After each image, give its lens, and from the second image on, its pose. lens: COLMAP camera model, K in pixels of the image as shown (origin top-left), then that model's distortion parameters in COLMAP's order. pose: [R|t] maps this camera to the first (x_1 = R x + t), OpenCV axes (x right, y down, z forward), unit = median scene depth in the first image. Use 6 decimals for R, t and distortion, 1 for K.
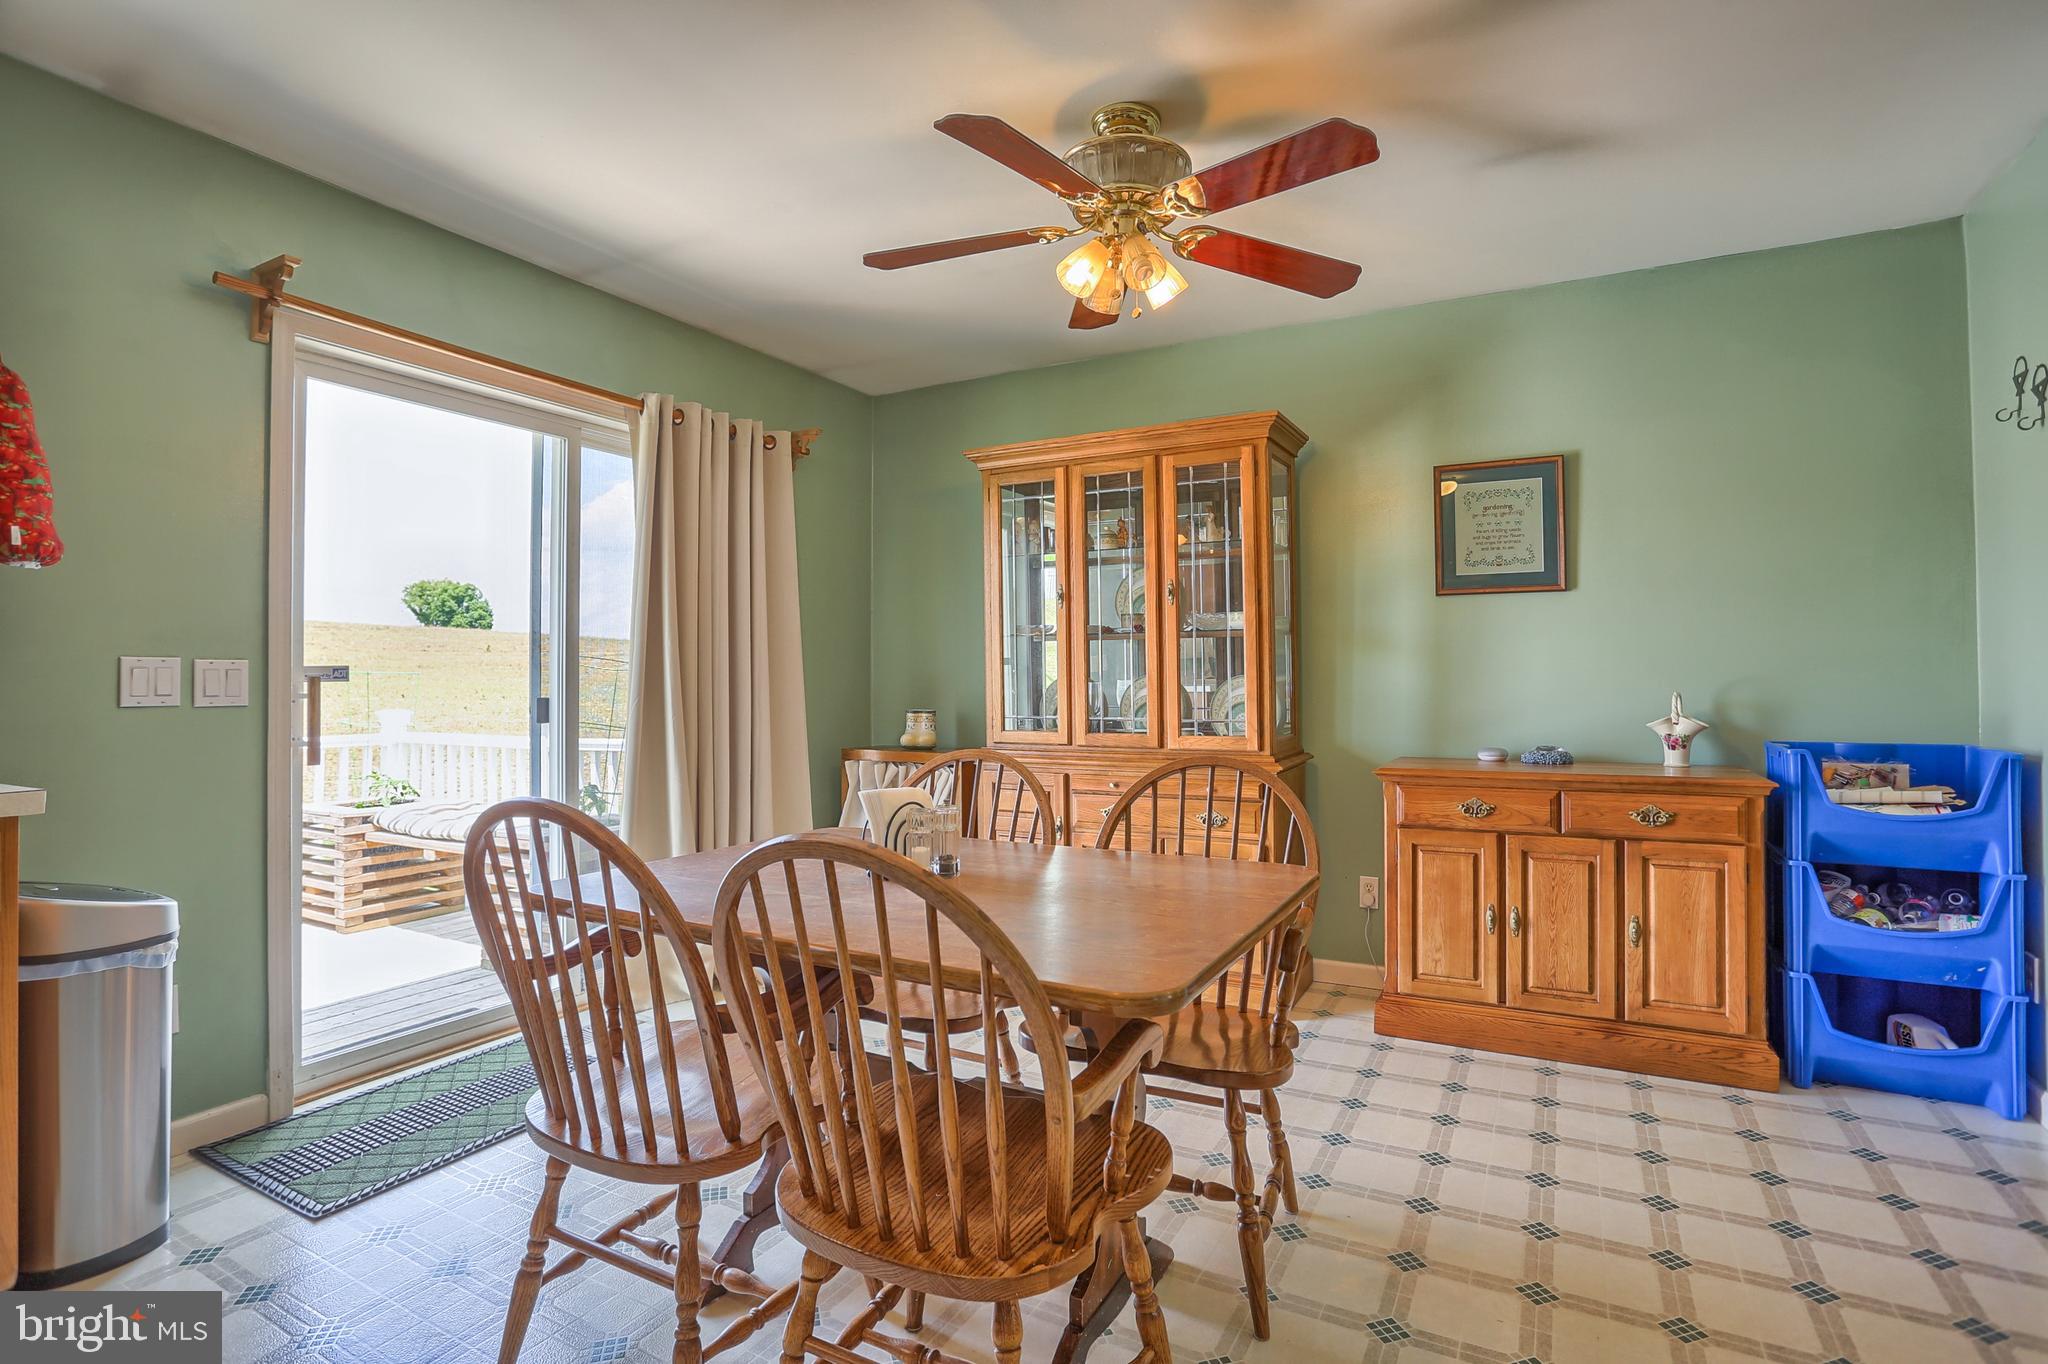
lens RADIAL K [[997.7, 0, 1022.2], [0, 997.7, 662.4], [0, 0, 1]] dist [-0.063215, 0.021967]
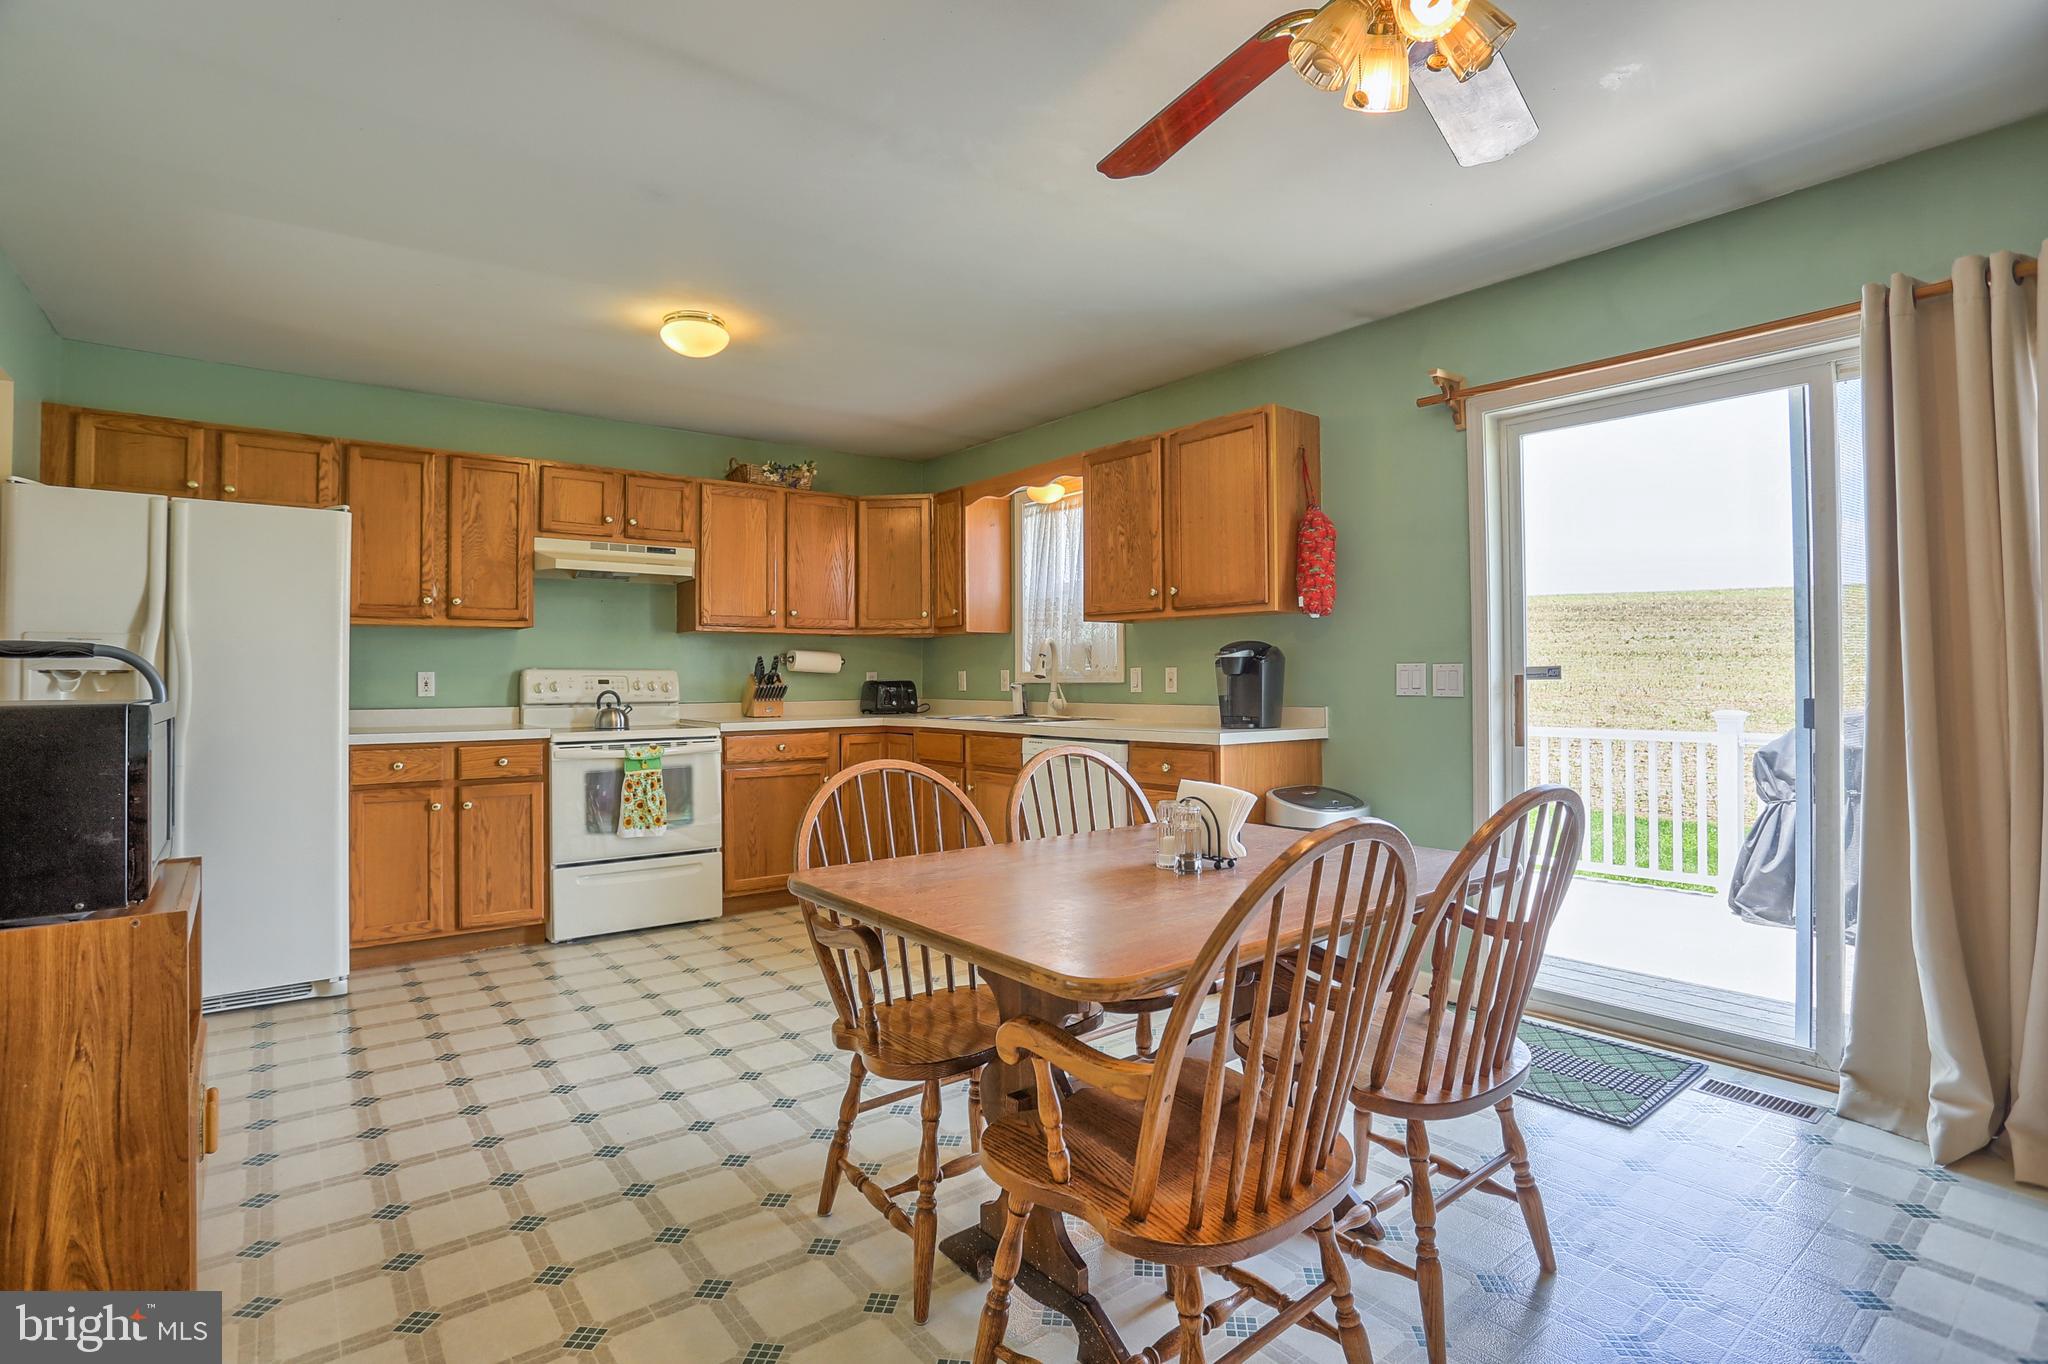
lens RADIAL K [[997.7, 0, 1022.2], [0, 997.7, 662.4], [0, 0, 1]] dist [-0.063215, 0.021967]
pose [[-0.378495, -0.013122, -0.925510, 0.744626], [0.019140, 0.999575, -0.022000, 0.014698], [0.925405, -0.026041, -0.378083, 0.968351]]
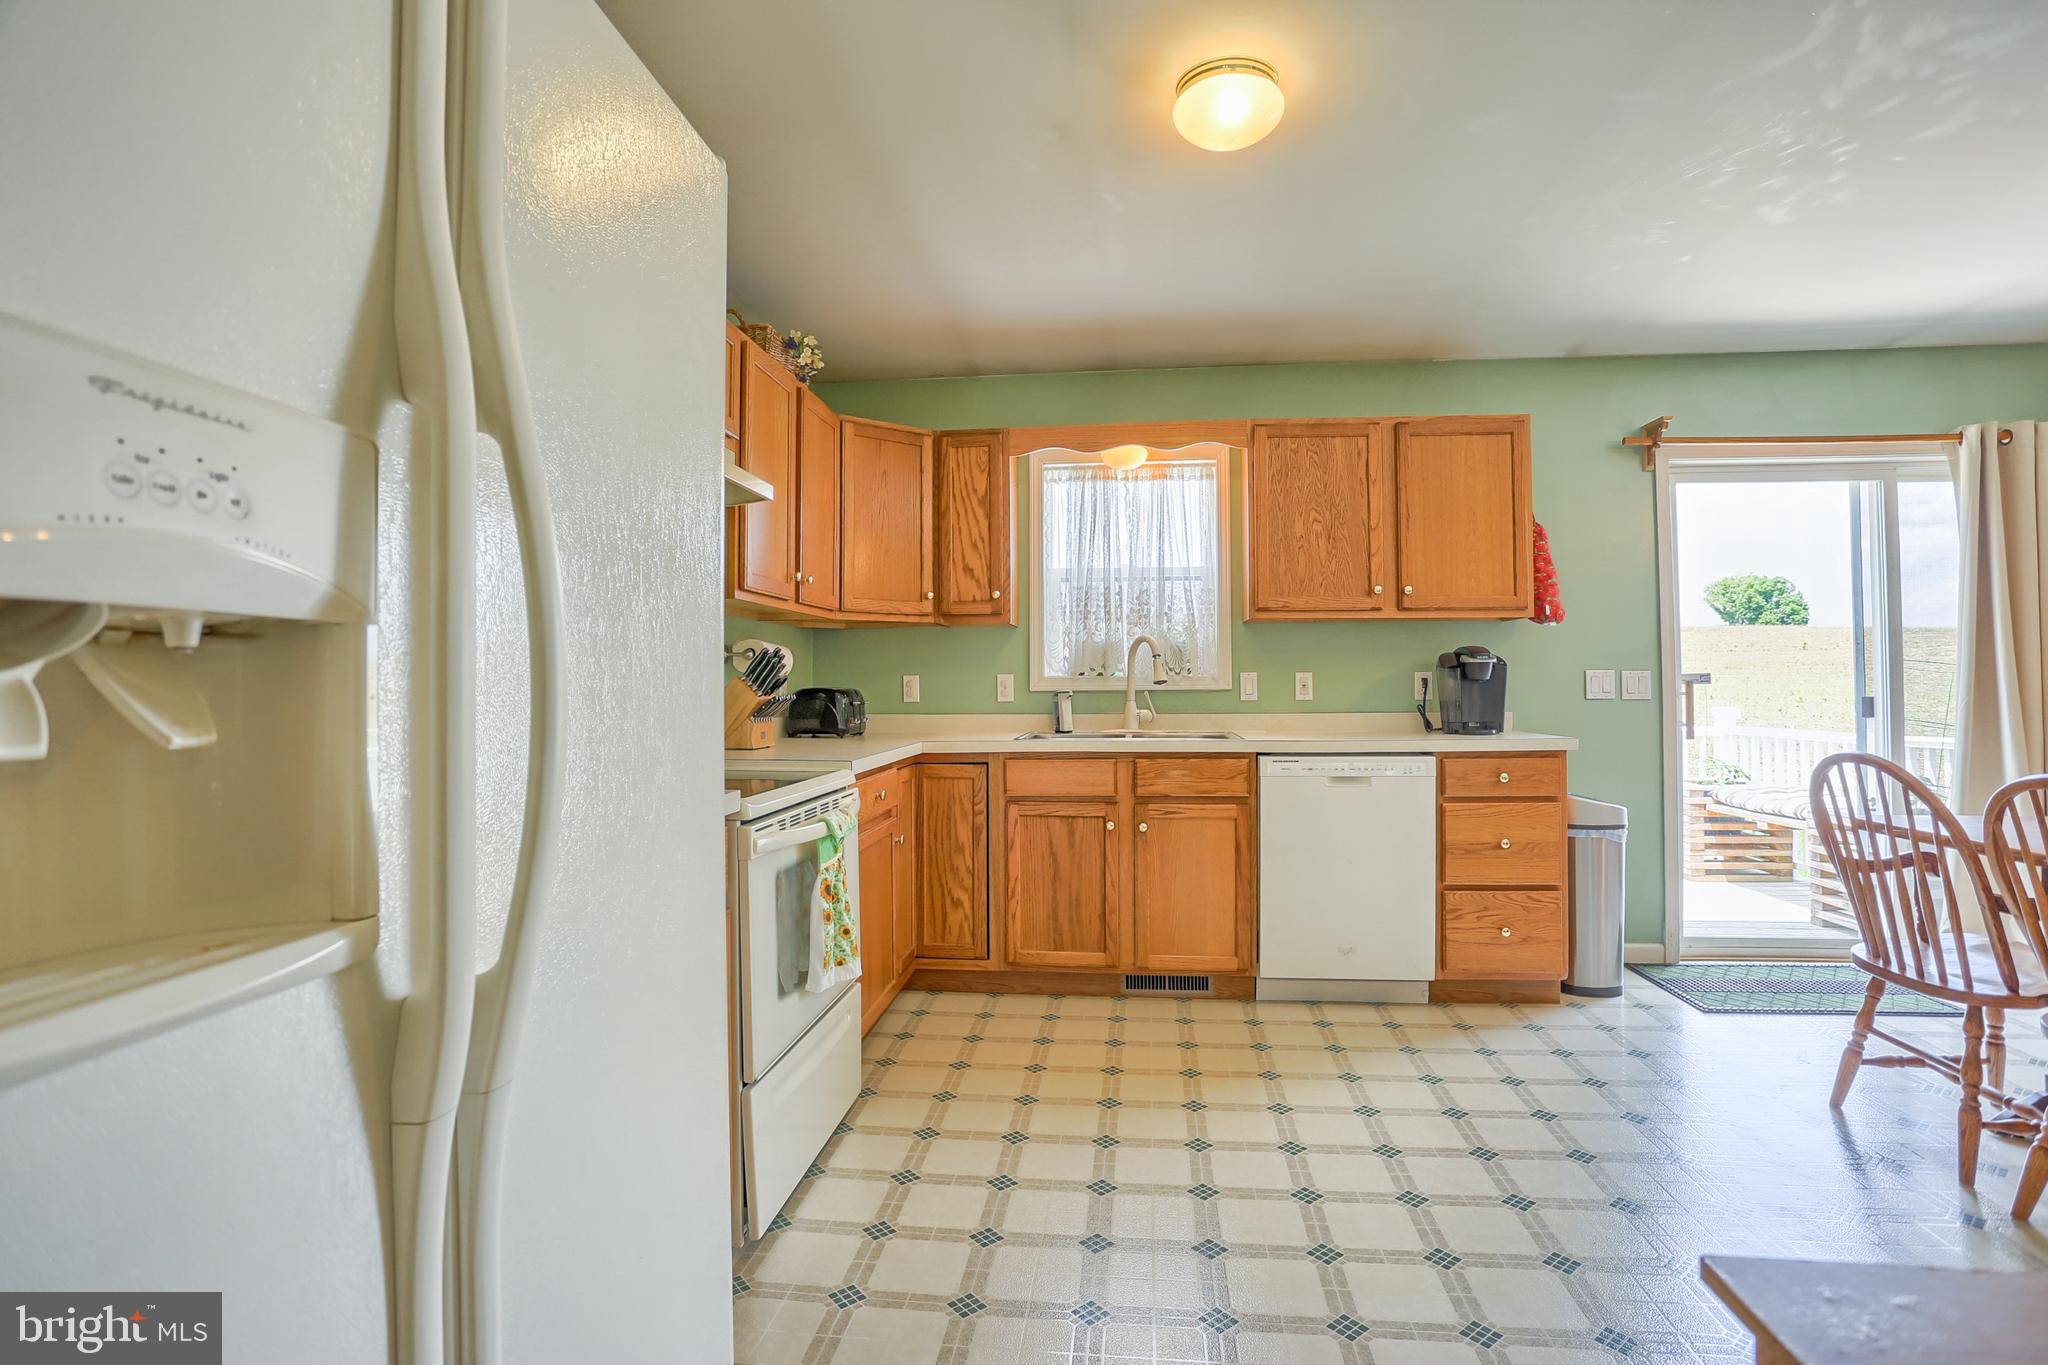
lens RADIAL K [[997.7, 0, 1022.2], [0, 997.7, 662.9], [0, 0, 1]] dist [-0.063215, 0.021967]
pose [[0.381869, -0.019698, -0.924007, 0.299656], [0.019199, 0.999726, -0.013378, -0.014174], [0.924017, -0.012631, 0.382142, -0.588324]]
